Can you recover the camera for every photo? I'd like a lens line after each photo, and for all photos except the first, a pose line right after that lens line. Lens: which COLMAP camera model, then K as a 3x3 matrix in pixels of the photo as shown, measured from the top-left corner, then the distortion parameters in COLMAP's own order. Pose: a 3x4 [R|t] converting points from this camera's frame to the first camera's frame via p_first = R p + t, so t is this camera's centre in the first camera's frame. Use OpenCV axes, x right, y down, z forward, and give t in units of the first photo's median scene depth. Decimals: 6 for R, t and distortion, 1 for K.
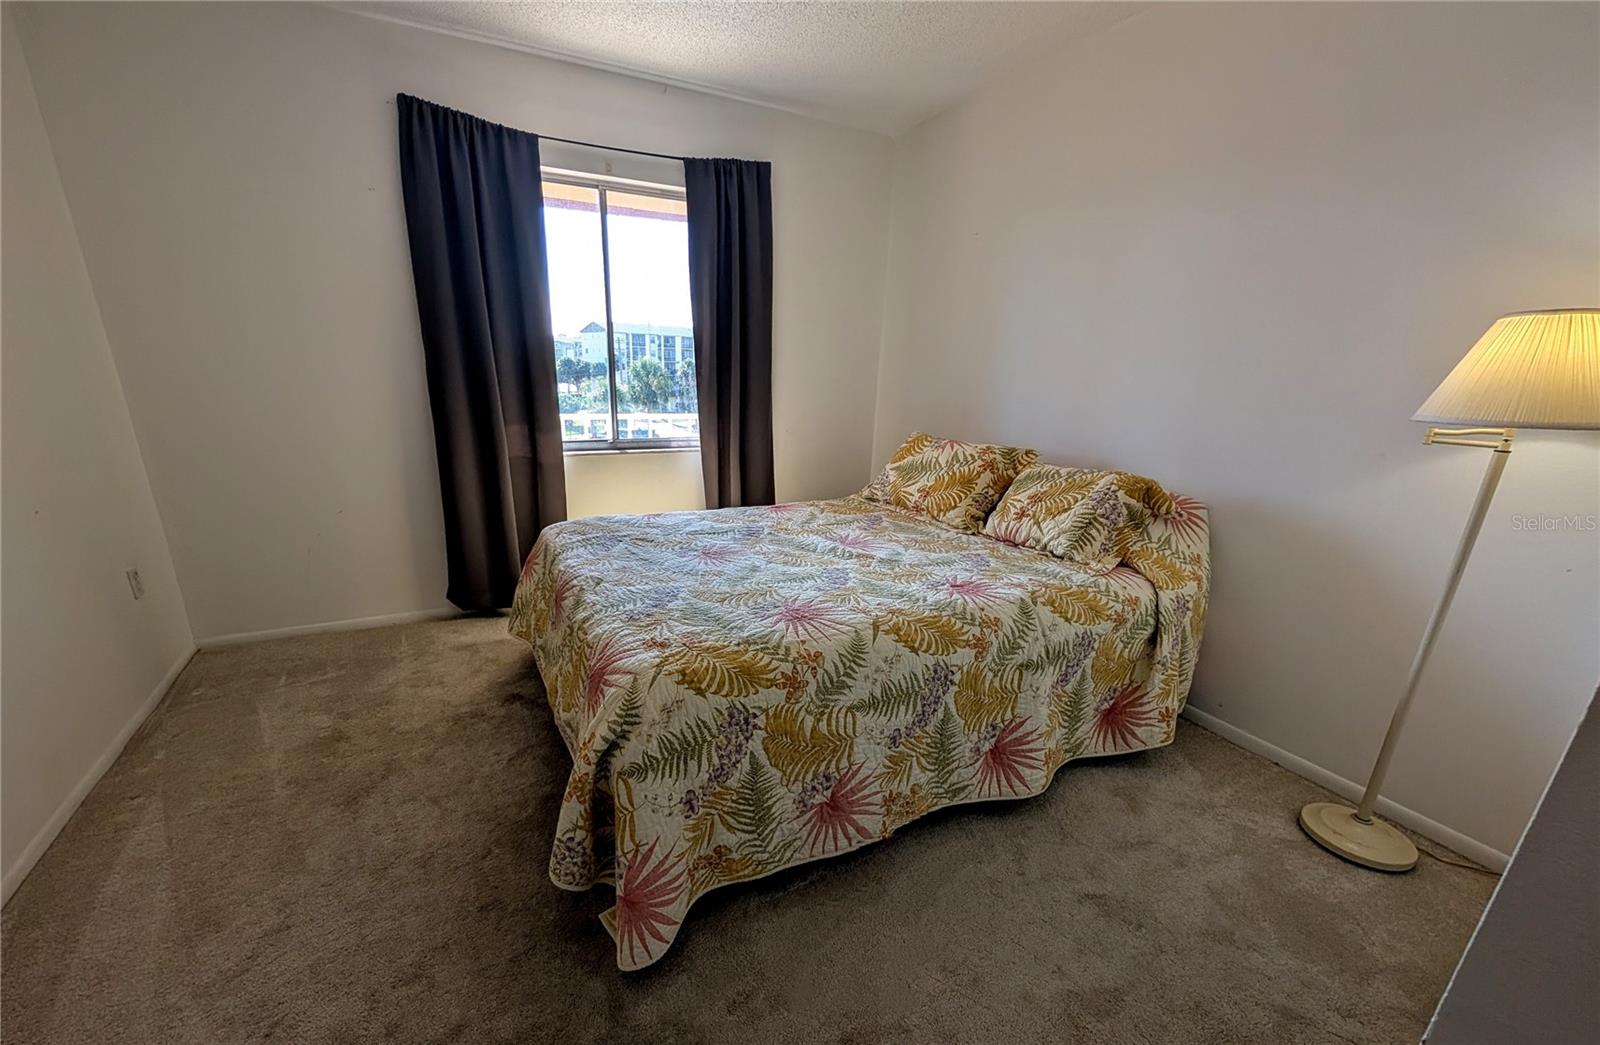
lens RADIAL K [[572.8, 0, 712.4], [0, 572.8, 524.6], [0, 0, 1]] dist [-0.000050, -0.000001]
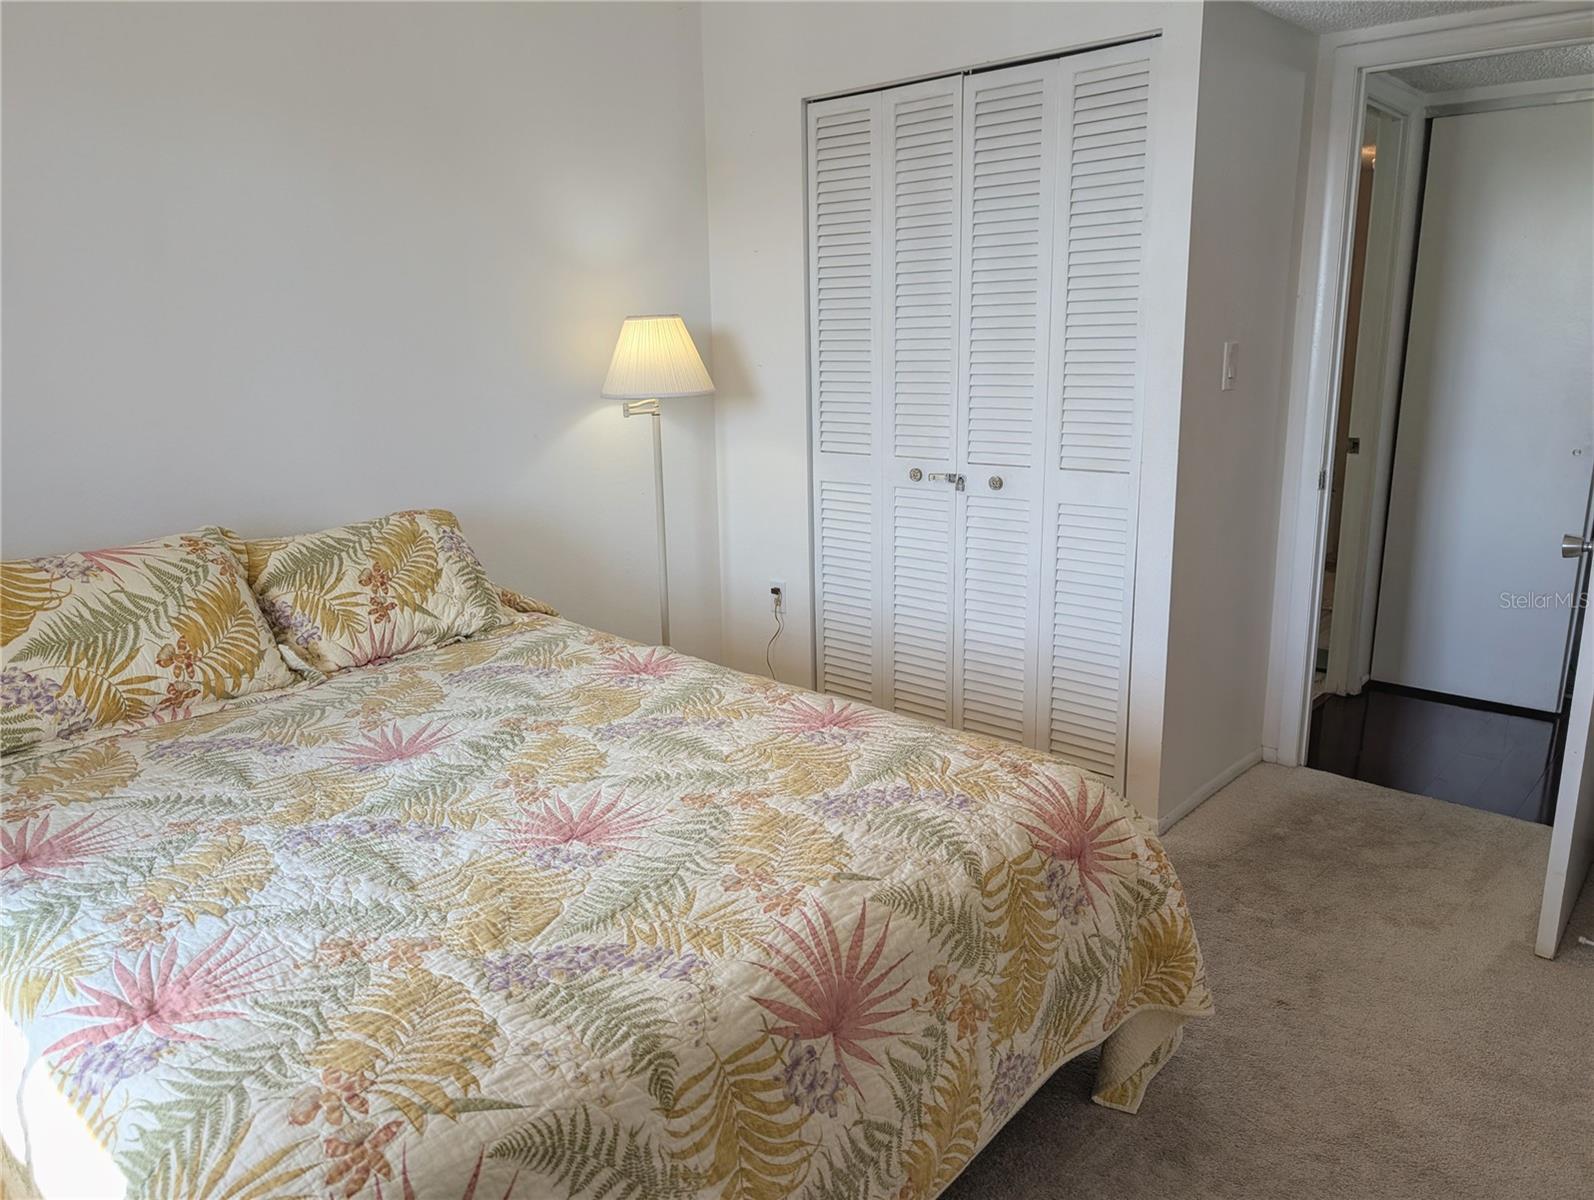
lens RADIAL K [[1159.3, 0, 789.5], [0, 1159.3, 596.7], [0, 0, 1]] dist [0.013375, -0.007008]
pose [[-0.378739, -0.222172, 0.898441, -0.699275], [0.268284, 0.902723, 0.336327, -0.309716], [-0.885765, 0.368417, -0.282291, 0.887873]]
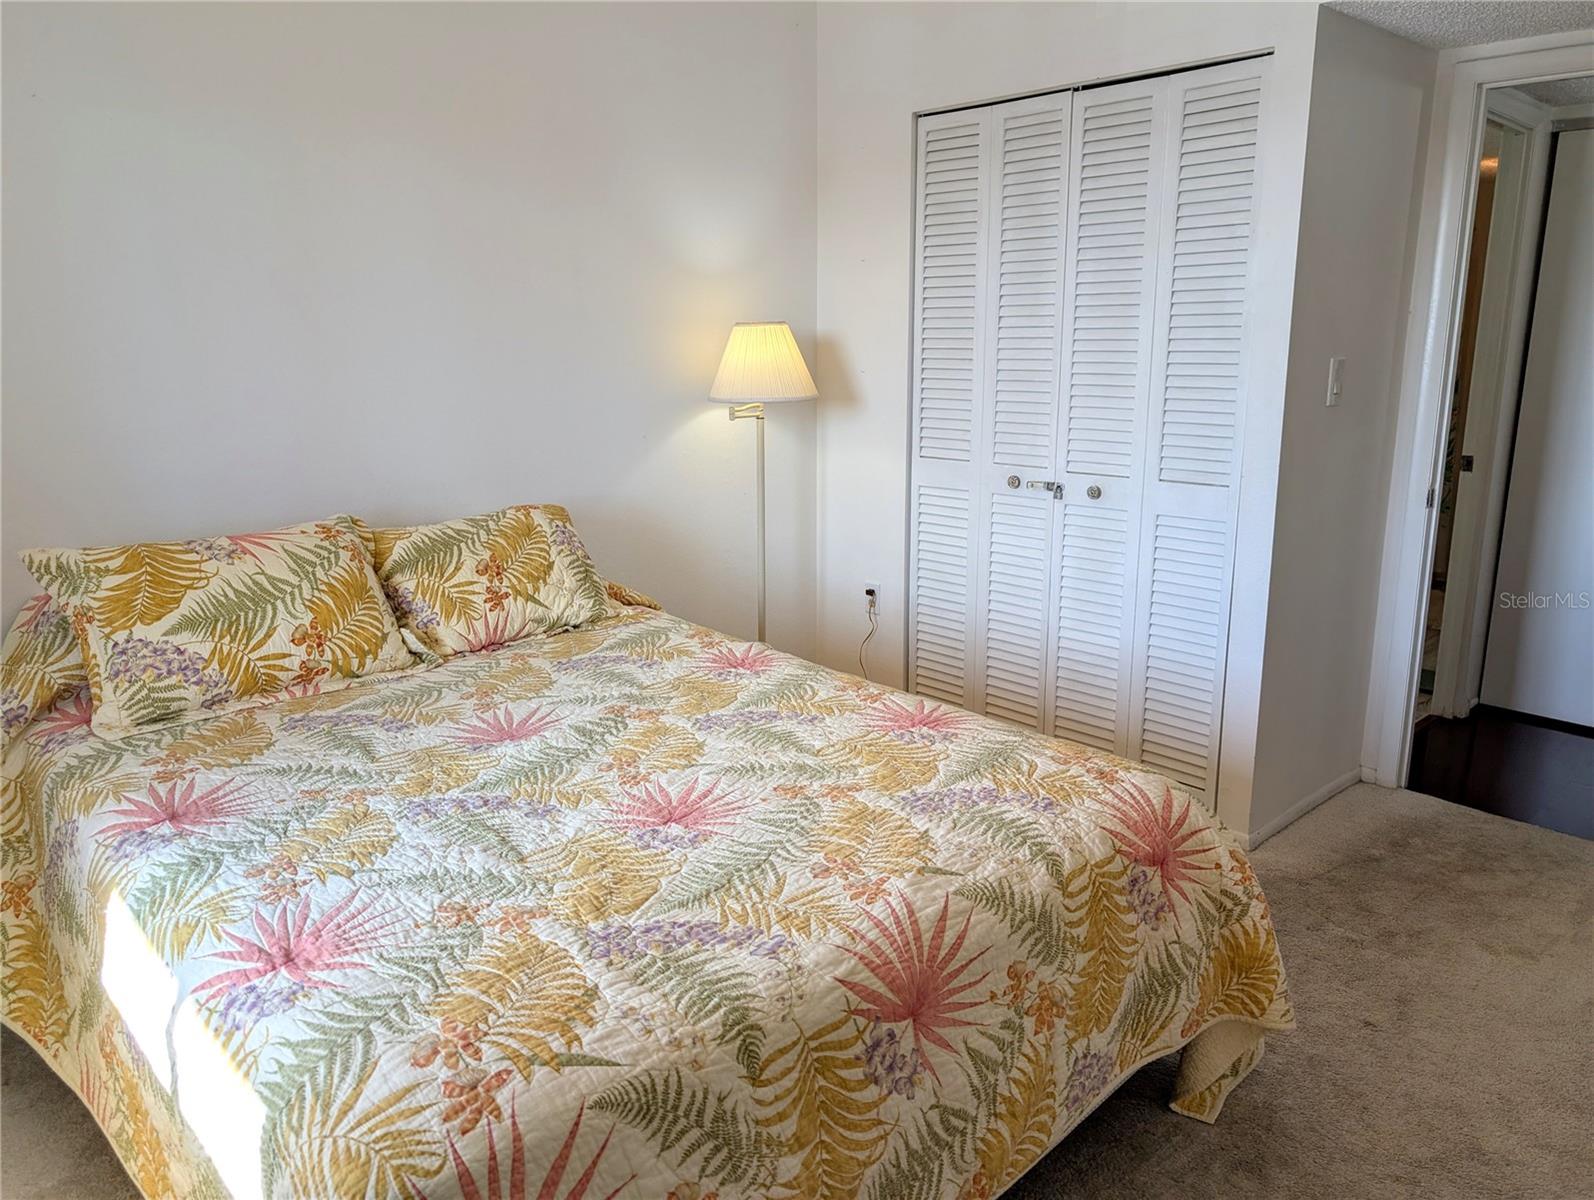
lens RADIAL K [[1159.3, 0, 789.5], [0, 1159.3, 596.7], [0, 0, 1]] dist [0.013375, -0.007008]
pose [[-0.296954, -0.233172, 0.925986, -0.726720], [0.265512, 0.911325, 0.314627, -0.320631], [-0.917236, 0.339290, -0.208711, 0.896478]]
